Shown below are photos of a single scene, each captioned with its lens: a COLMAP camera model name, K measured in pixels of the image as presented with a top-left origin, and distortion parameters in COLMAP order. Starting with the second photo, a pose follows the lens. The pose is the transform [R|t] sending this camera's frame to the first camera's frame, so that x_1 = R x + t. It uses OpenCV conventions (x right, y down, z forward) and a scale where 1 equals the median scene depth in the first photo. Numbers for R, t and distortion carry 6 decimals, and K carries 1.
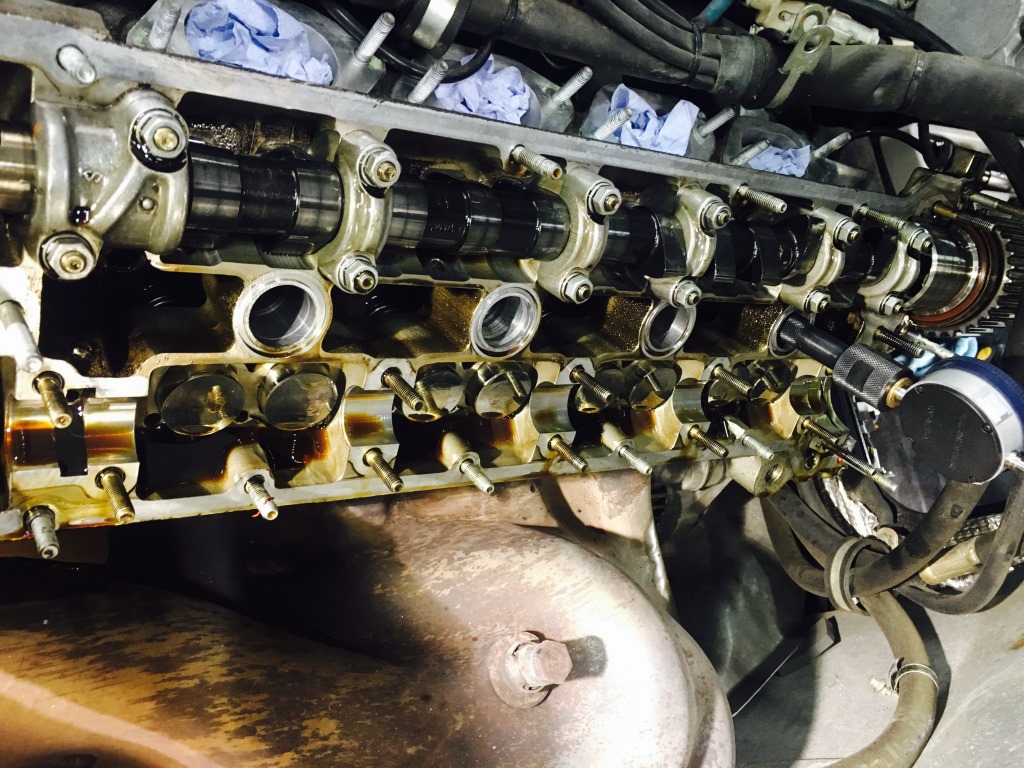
lens RADIAL K [[873.7, 0, 512.0], [0, 873.7, 384.0], [0, 0, 1]] dist [0.085922, -0.127451]
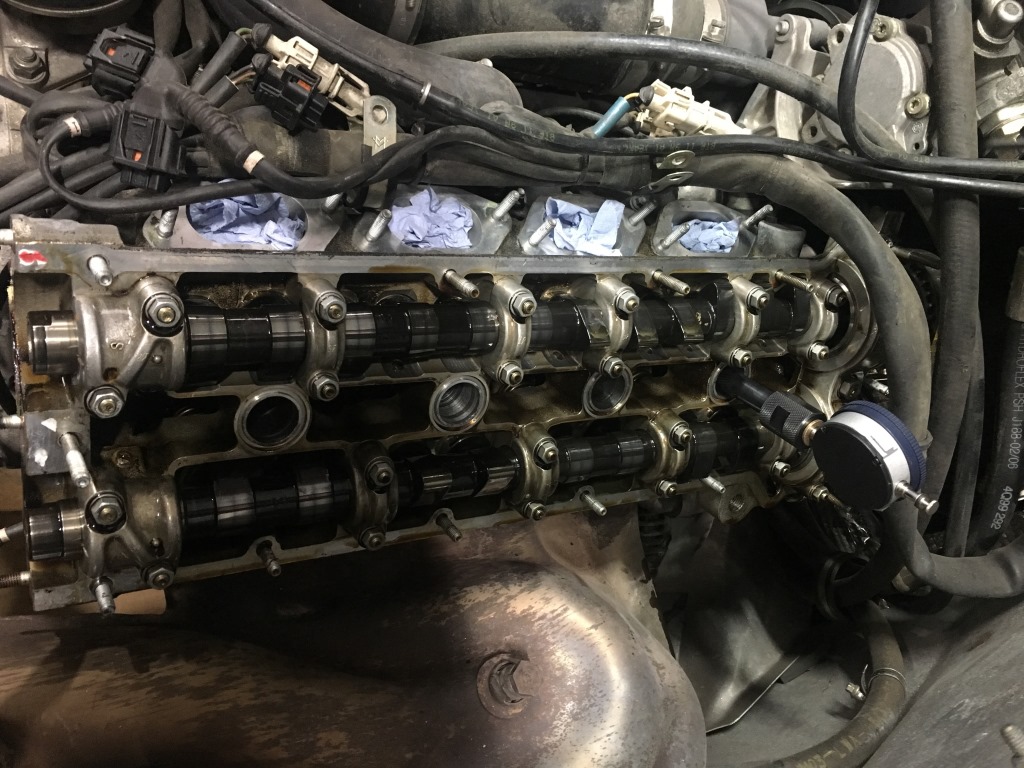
lens RADIAL K [[873.7, 0, 512.0], [0, 873.7, 384.0], [0, 0, 1]] dist [0.085922, -0.127451]
pose [[0.993869, -0.068636, -0.086684, 0.177796], [0.066823, 0.997485, -0.023650, -0.064119], [0.088090, 0.017712, 0.995955, -0.228875]]
